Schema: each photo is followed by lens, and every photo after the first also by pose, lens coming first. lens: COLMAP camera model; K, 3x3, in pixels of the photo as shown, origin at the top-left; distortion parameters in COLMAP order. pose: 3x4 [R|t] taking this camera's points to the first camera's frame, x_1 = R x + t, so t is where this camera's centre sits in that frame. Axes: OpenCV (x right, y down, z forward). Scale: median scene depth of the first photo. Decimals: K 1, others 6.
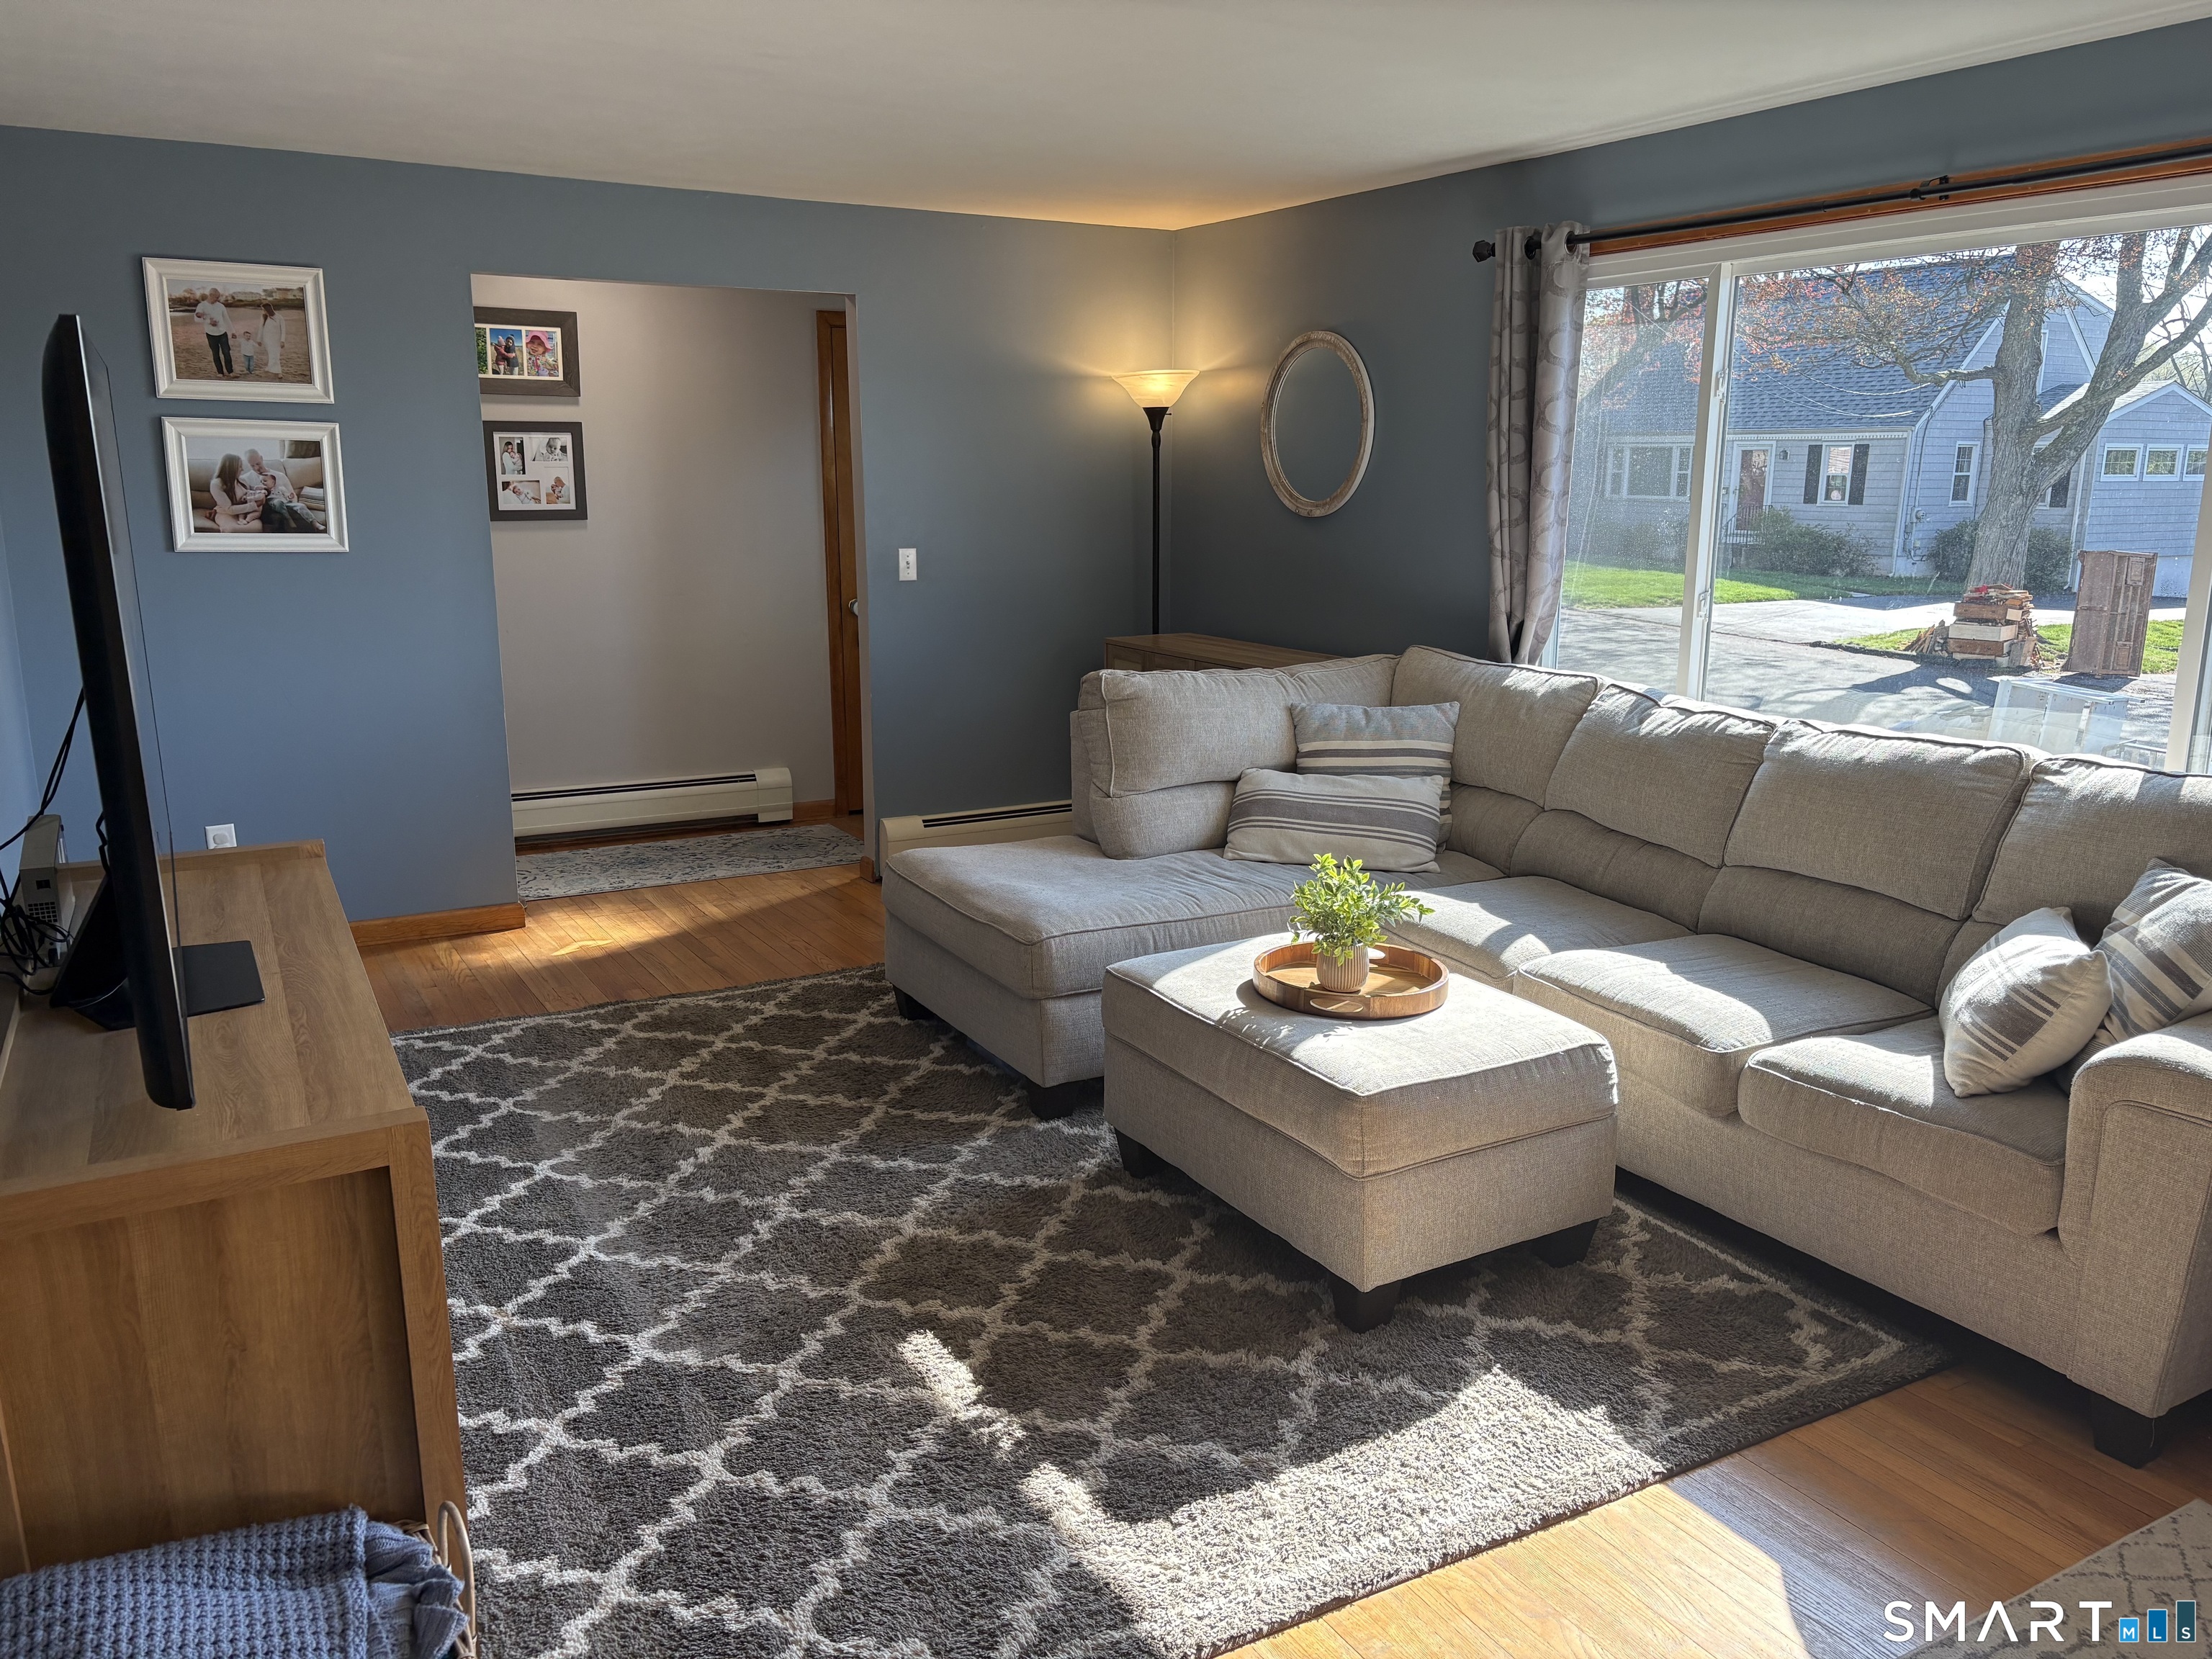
lens RADIAL K [[1675.5, 0, 1112.4], [0, 1675.5, 828.7], [0, 0, 1]] dist [0.054892, -0.070224]
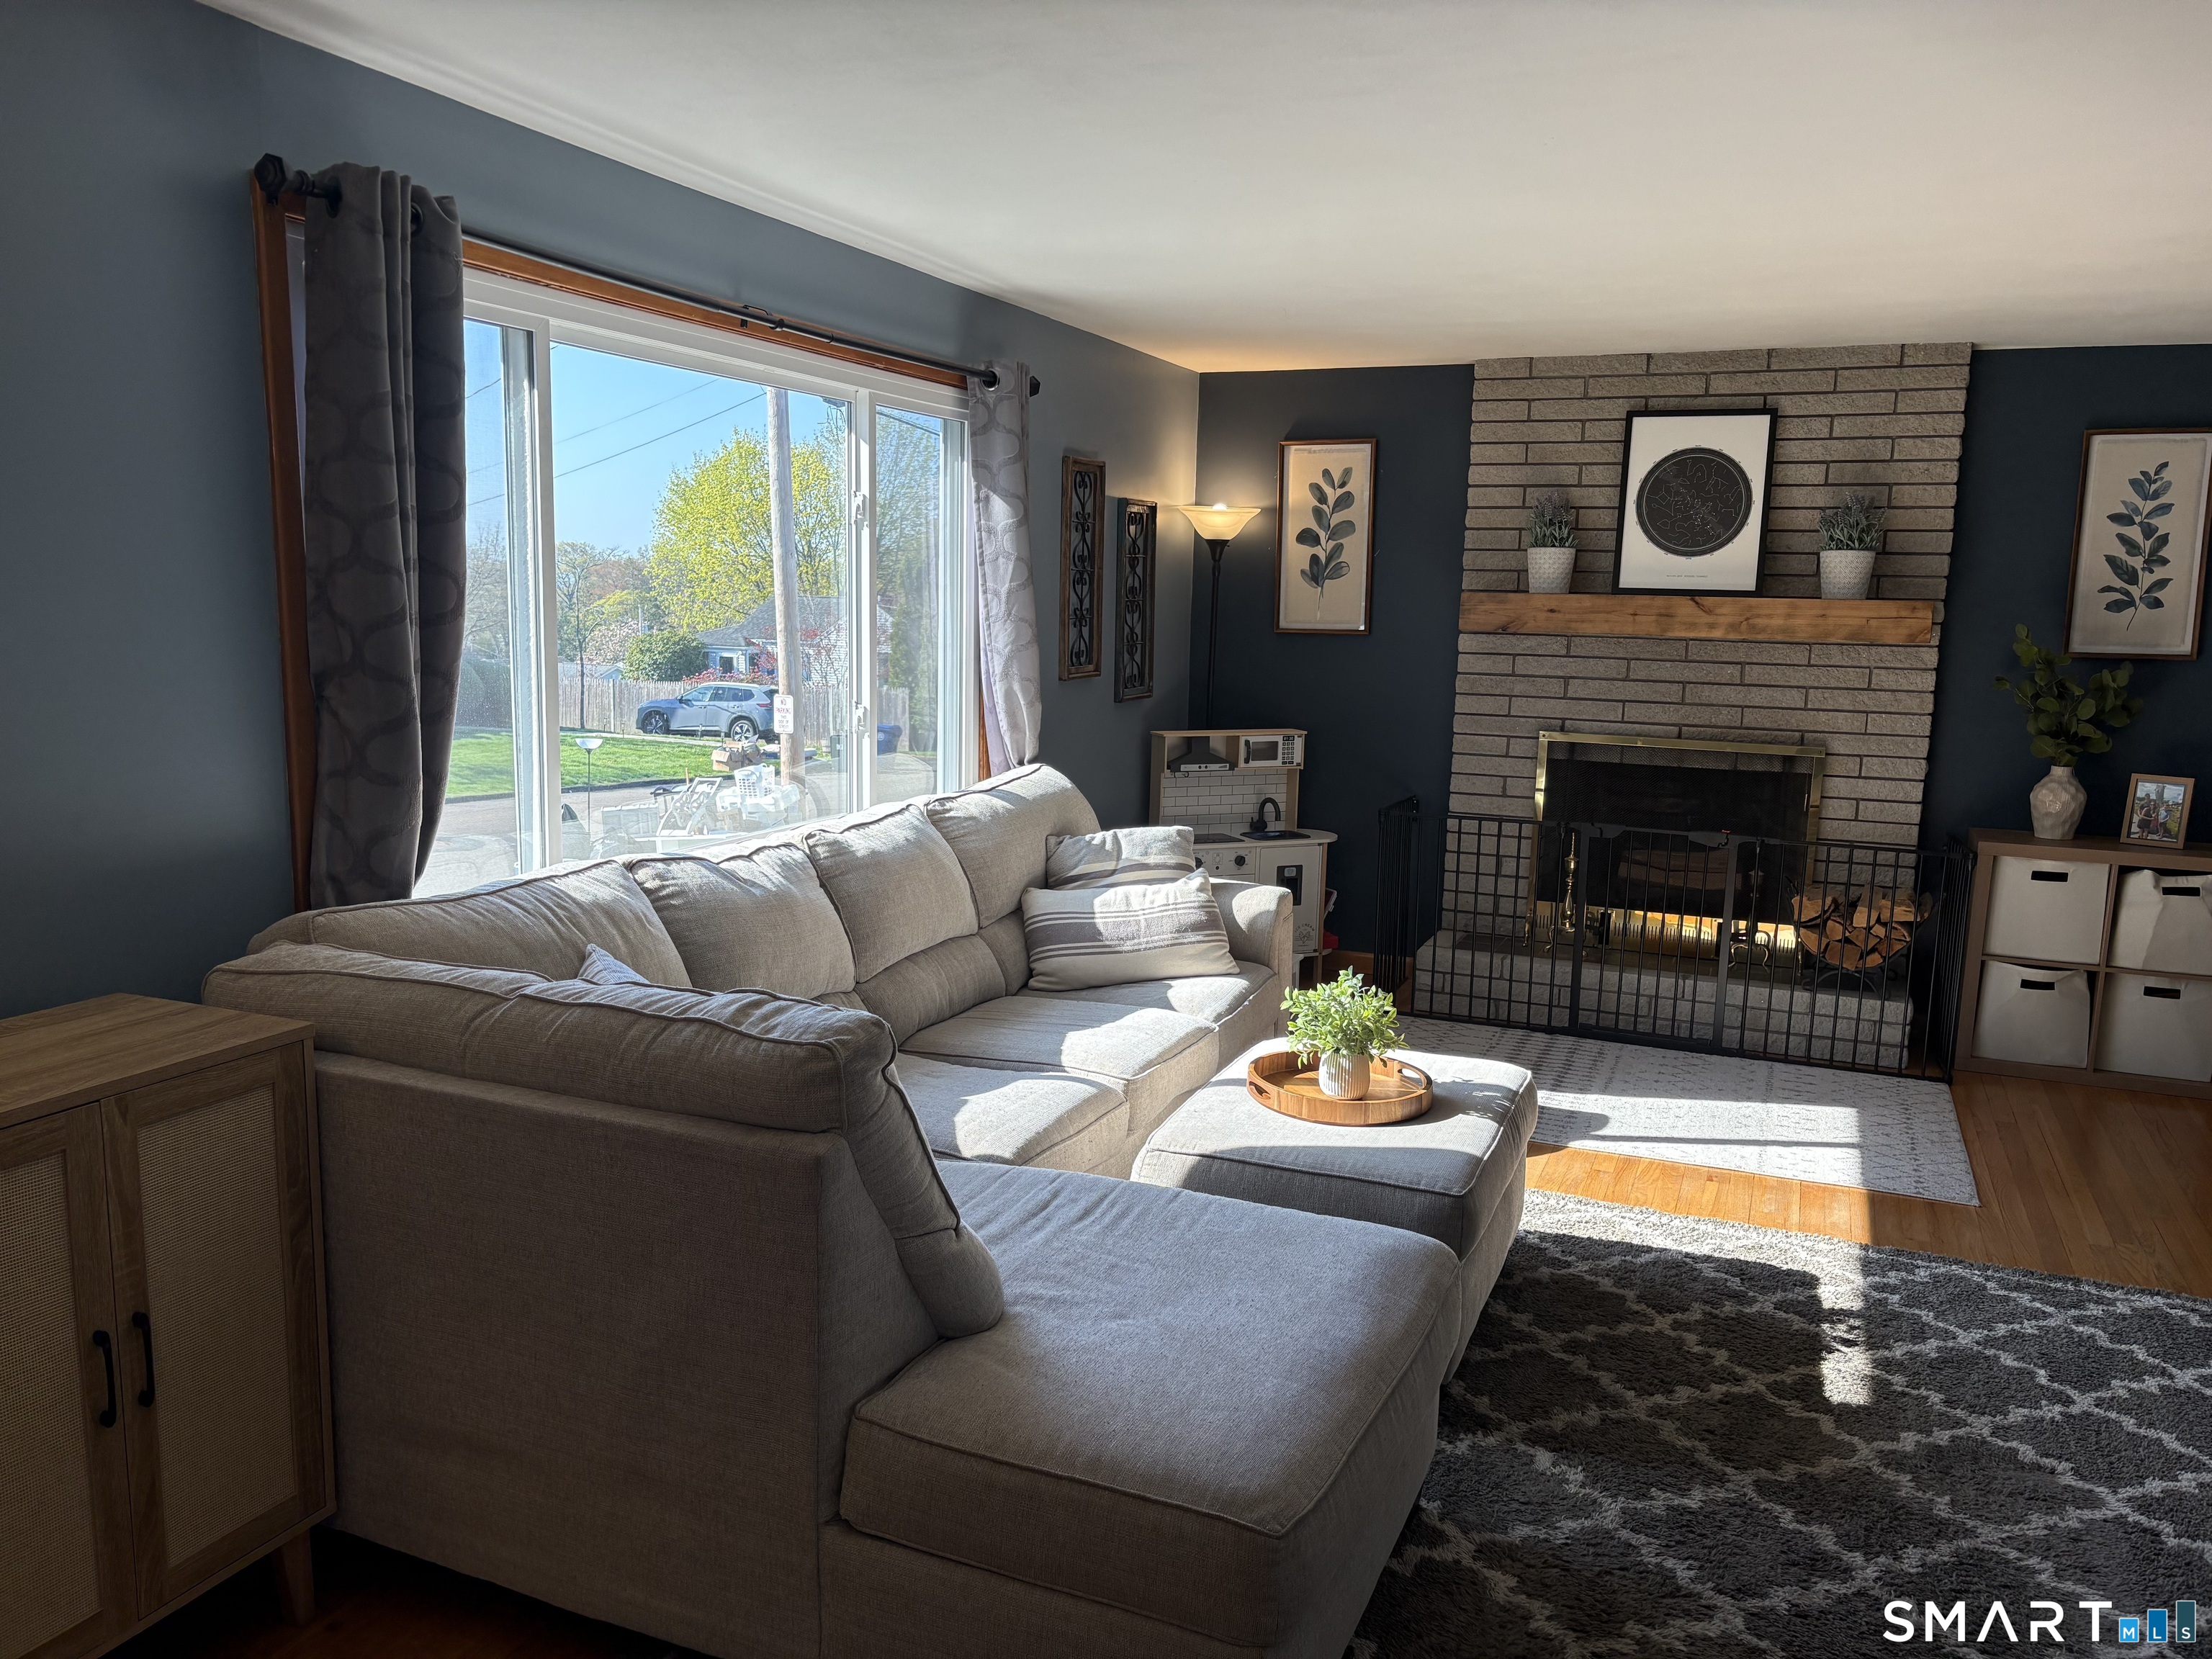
lens RADIAL K [[1675.5, 0, 1112.0], [0, 1675.5, 841.2], [0, 0, 1]] dist [0.054892, -0.070224]
pose [[-0.599046, -0.144715, 0.787529, -0.624564], [0.152362, 0.944961, 0.289541, -0.408793], [-0.786085, 0.293438, -0.544026, 1.817797]]
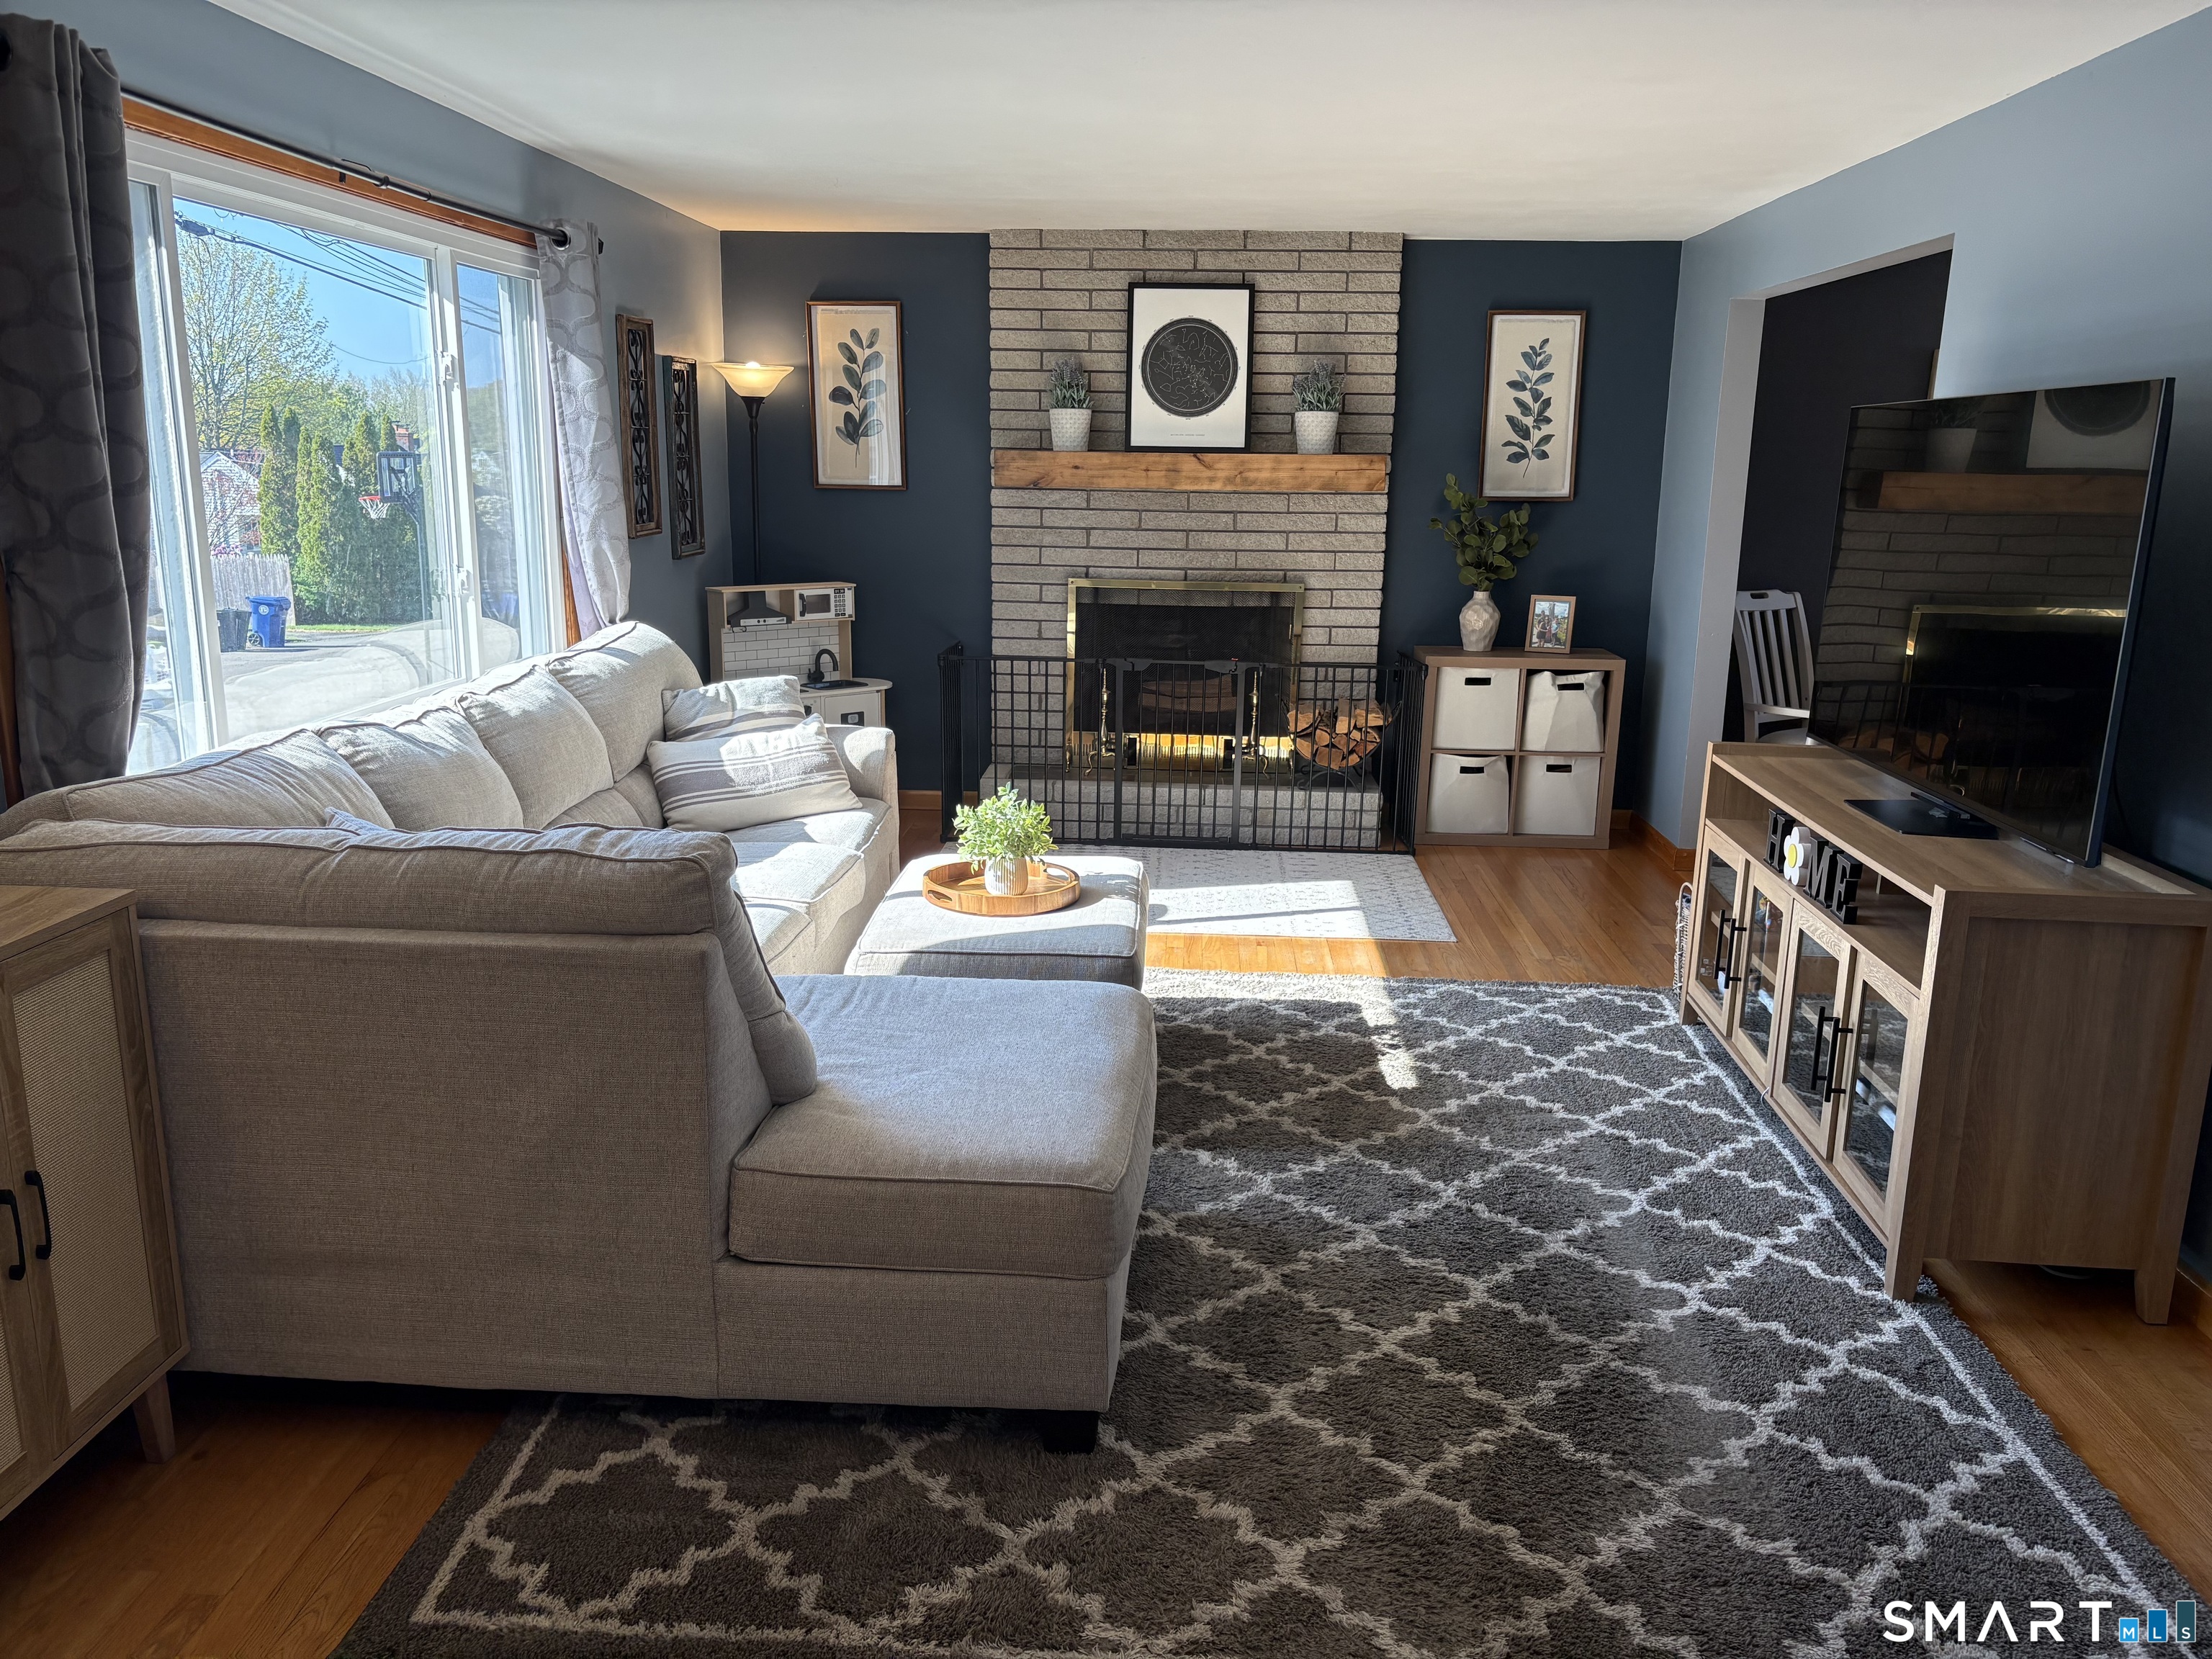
lens RADIAL K [[1675.5, 0, 1126.4], [0, 1675.5, 842.3], [0, 0, 1]] dist [0.054892, -0.070224]
pose [[-0.837219, -0.147001, 0.526740, -0.616712], [0.099858, 0.905907, 0.411534, -0.462999], [-0.537673, 0.397143, -0.743764, 2.038201]]
